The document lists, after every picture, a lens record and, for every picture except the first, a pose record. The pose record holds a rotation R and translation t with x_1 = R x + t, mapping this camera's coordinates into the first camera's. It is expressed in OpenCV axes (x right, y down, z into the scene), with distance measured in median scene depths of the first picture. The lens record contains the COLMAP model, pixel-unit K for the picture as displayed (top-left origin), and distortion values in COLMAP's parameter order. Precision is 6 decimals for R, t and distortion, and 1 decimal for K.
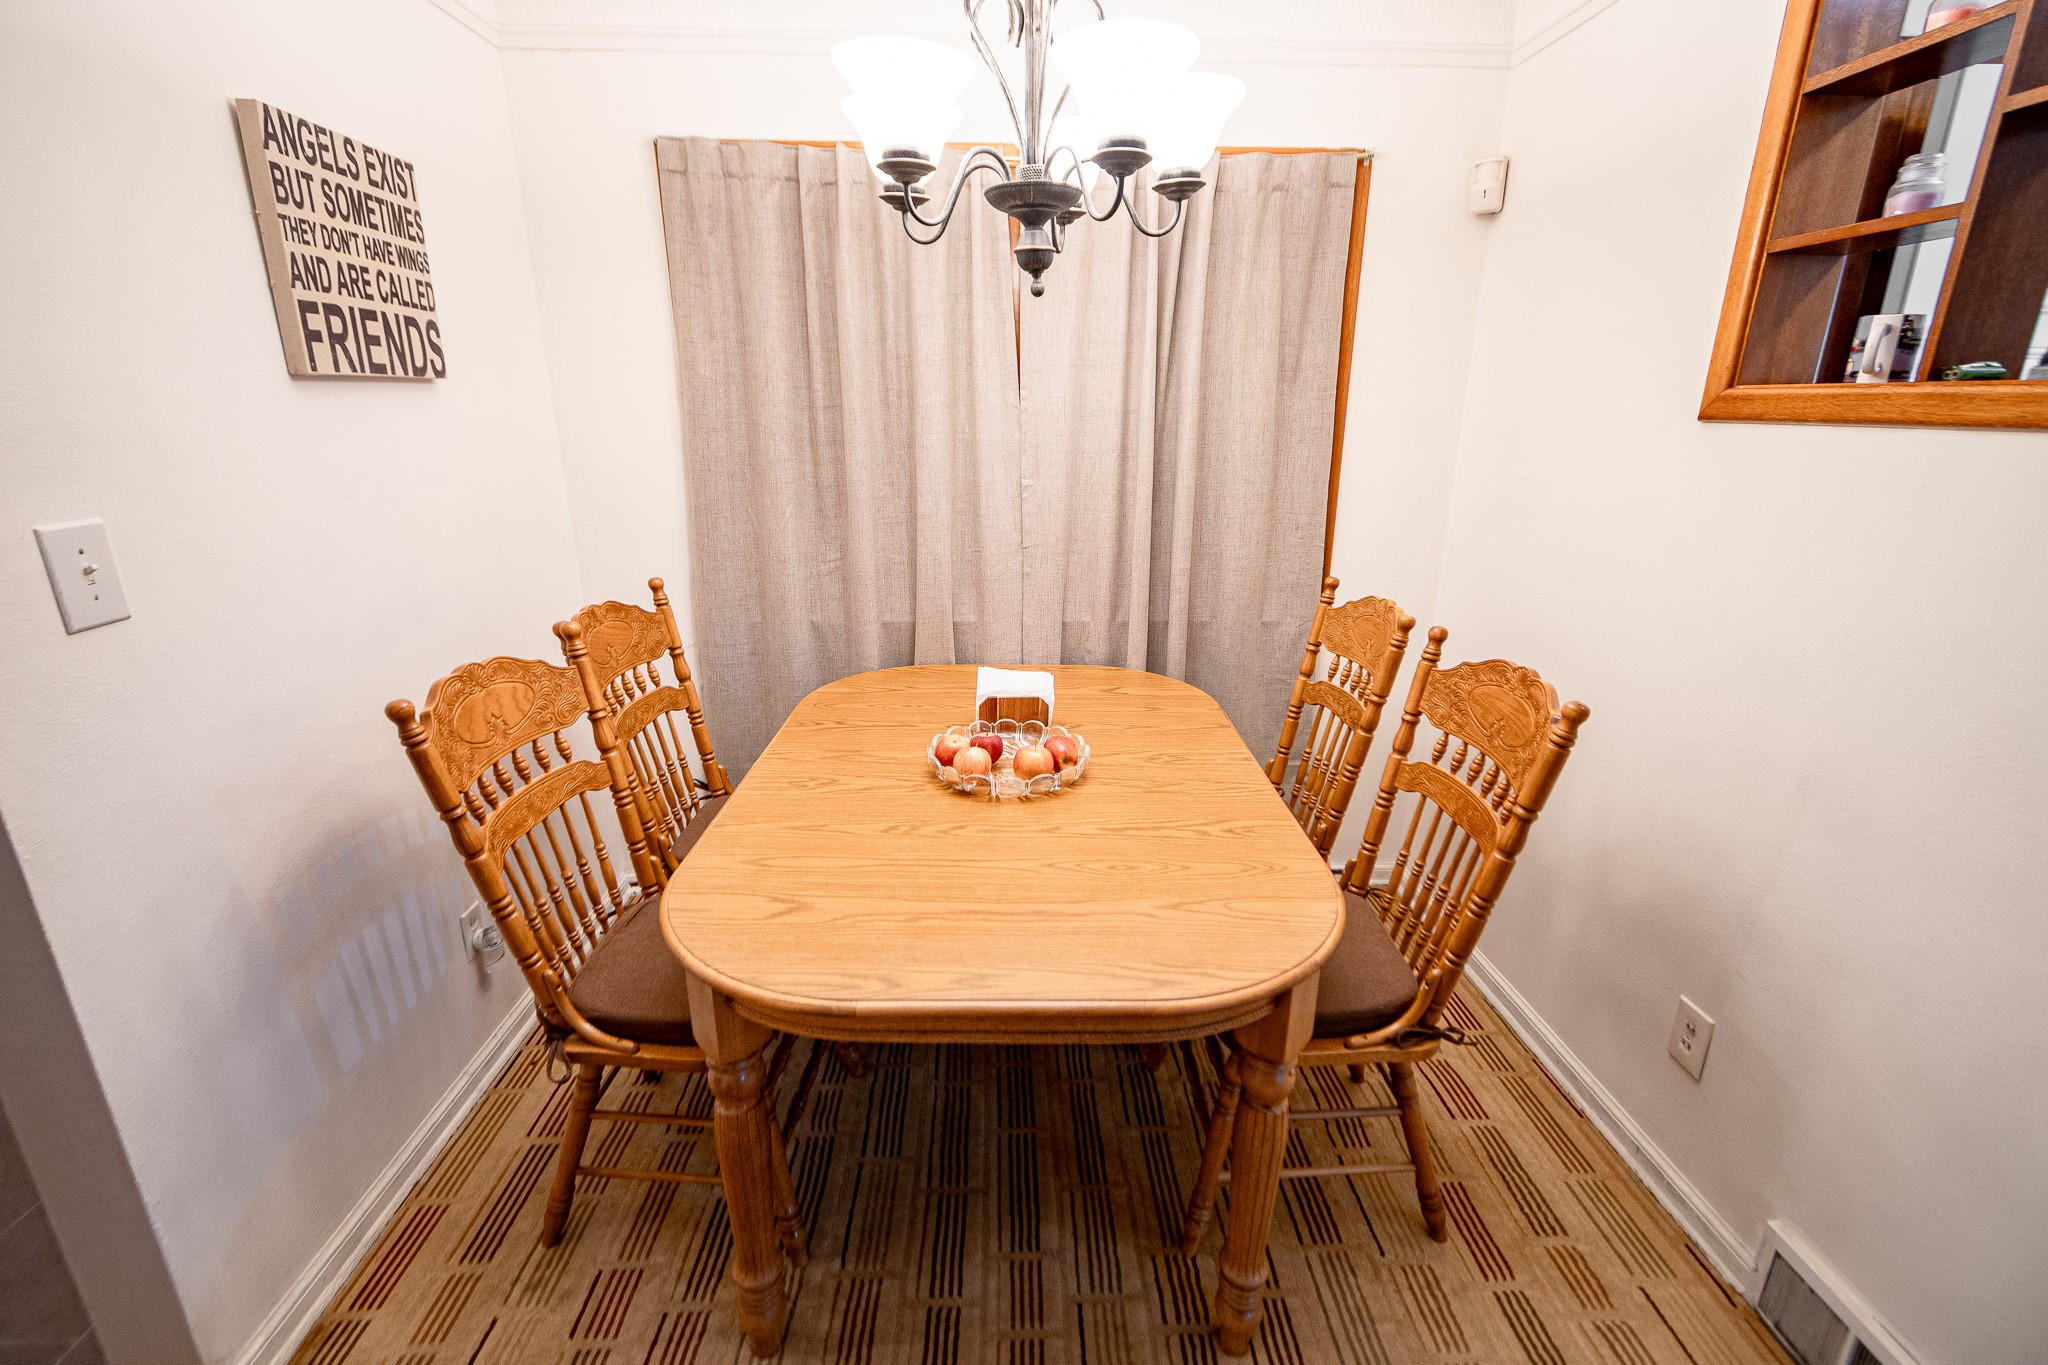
lens RADIAL K [[896.4, 0, 1024.0], [0, 896.4, 682.5], [0, 0, 1]] dist [0.010299, -0.006650]
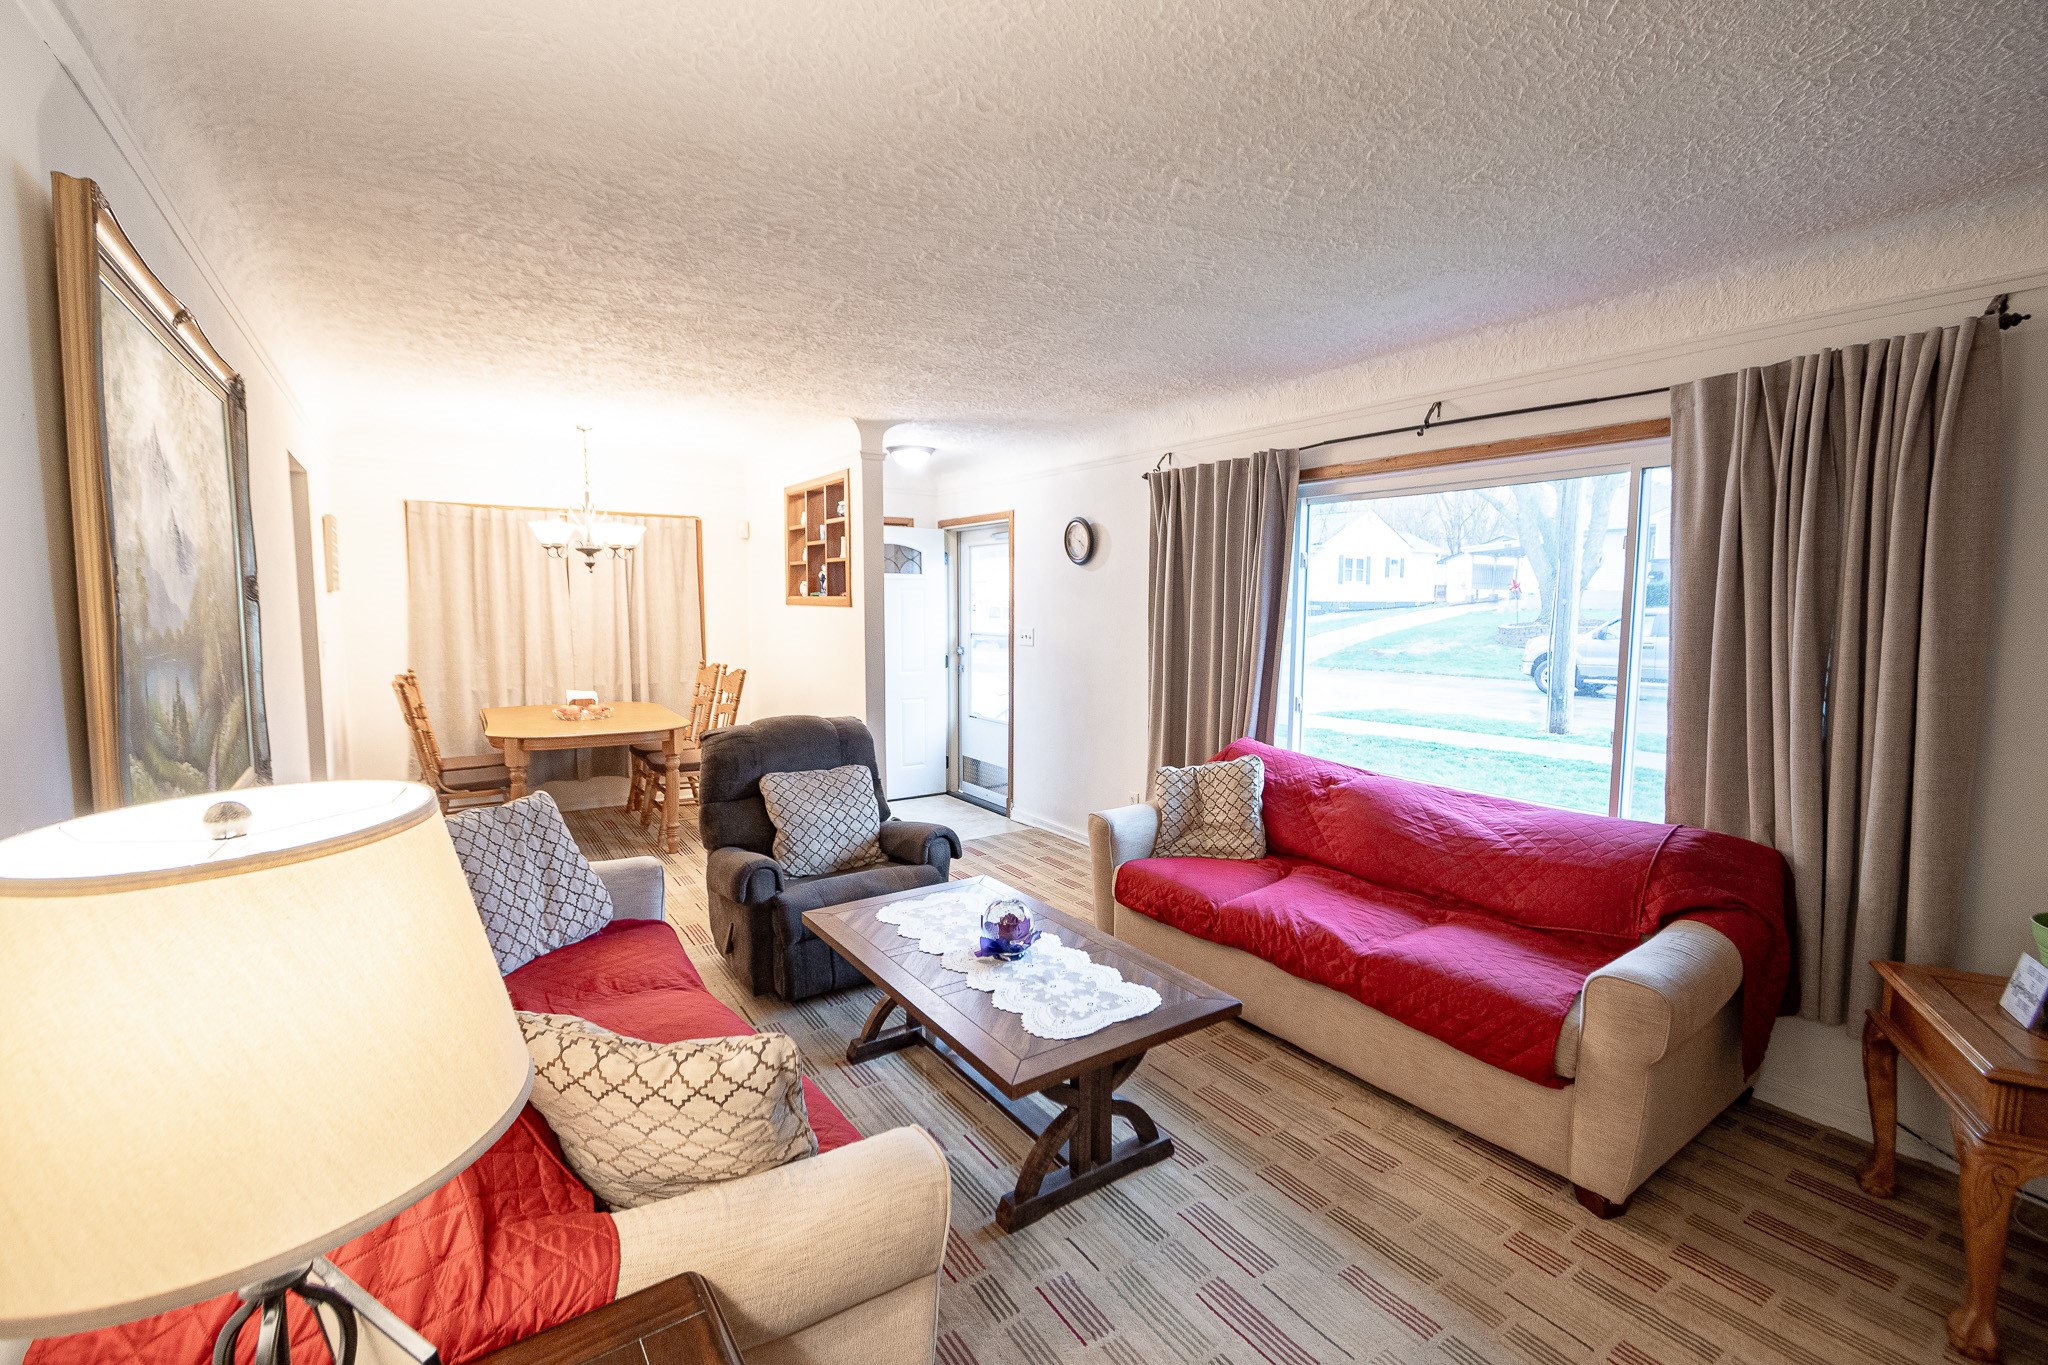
lens RADIAL K [[880.7, 0, 1024.0], [0, 880.7, 682.5], [0, 0, 1]] dist [0.000527, -0.001487]
pose [[0.847127, -0.048621, 0.529162, -0.254144], [0.155254, 0.975002, -0.158958, 0.532973], [-0.508205, 0.216812, 0.833499, -1.743763]]
